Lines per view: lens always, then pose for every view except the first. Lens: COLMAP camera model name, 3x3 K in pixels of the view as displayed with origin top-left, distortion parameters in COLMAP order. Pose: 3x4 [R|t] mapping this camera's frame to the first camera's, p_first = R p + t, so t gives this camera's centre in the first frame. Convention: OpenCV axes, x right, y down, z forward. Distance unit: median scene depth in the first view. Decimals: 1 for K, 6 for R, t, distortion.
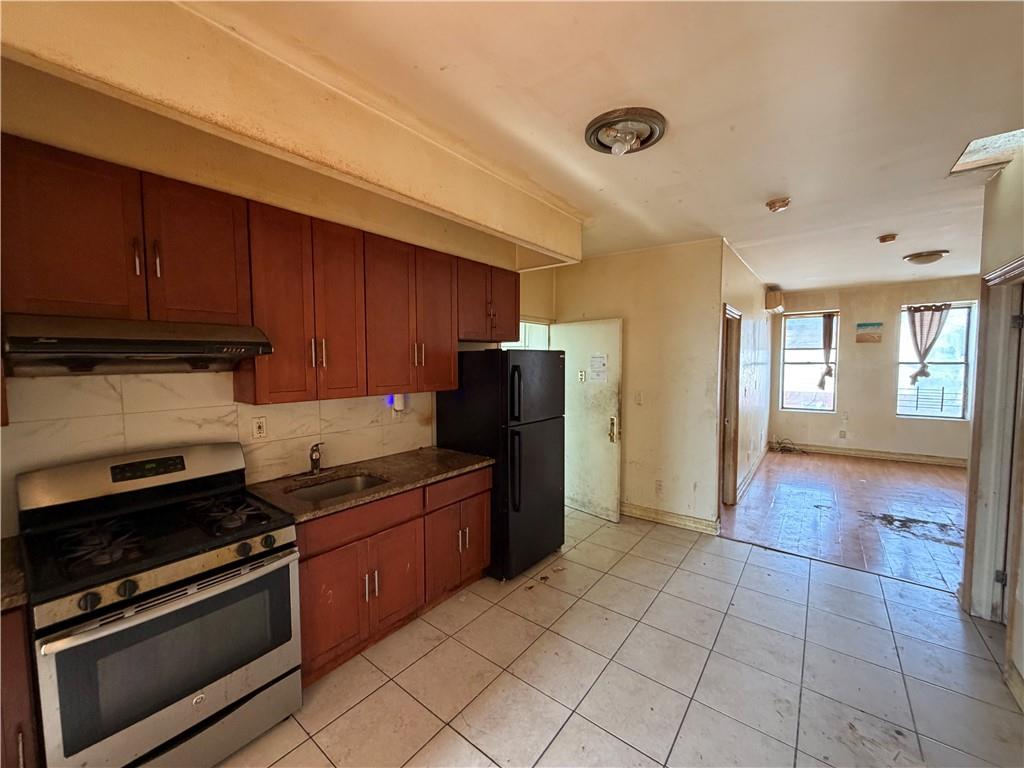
lens RADIAL K [[403.6, 0, 512.2], [0, 403.6, 384.9], [0, 0, 1]] dist [0.004404, -0.000013]
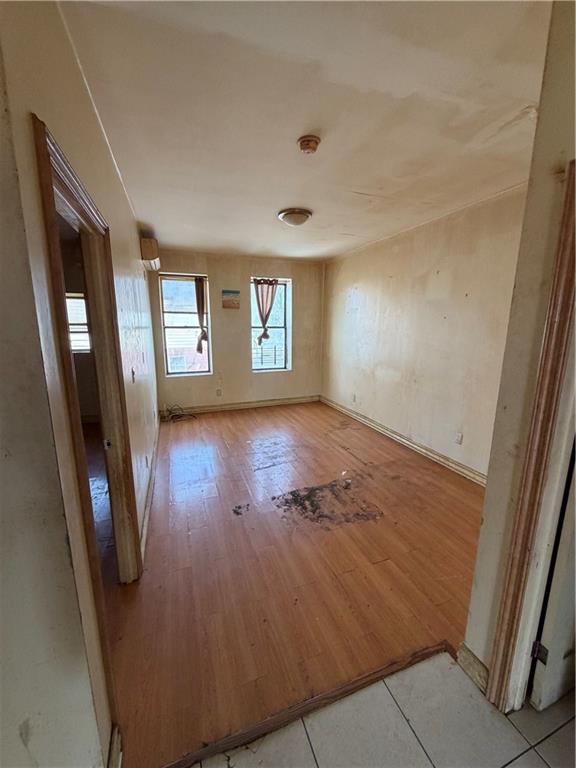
lens RADIAL K [[302.7, 0, 285.8], [0, 302.7, 380.8], [0, 0, 1]] dist [0.004404, -0.000013]
pose [[0.533362, -0.150338, 0.832420, 0.244682], [0.044664, 0.987712, 0.149766, -0.027196], [-0.844707, -0.042700, 0.533523, 0.431687]]
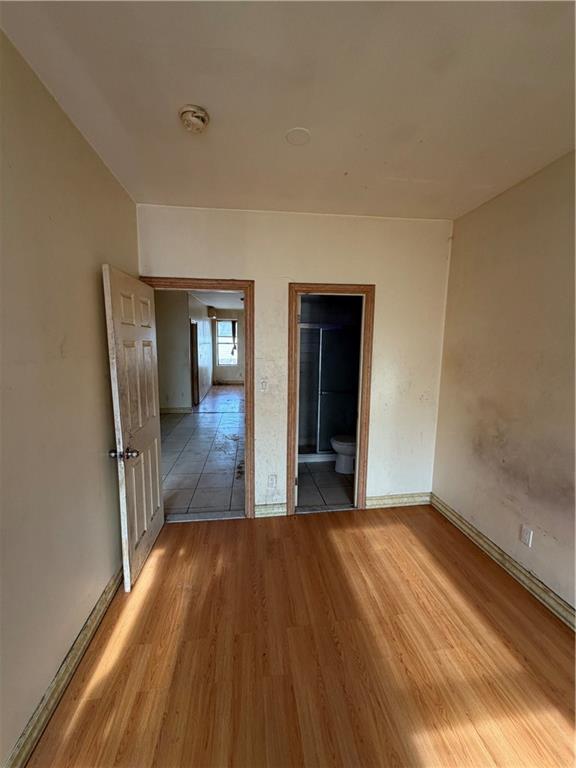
lens RADIAL K [[302.7, 0, 289.0], [0, 302.7, 382.0], [0, 0, 1]] dist [0.004404, -0.000013]
pose [[0.700332, -0.078465, 0.709491, -0.225632], [0.024006, 0.995967, 0.086451, 0.022512], [-0.713413, -0.043512, 0.699391, -0.422156]]
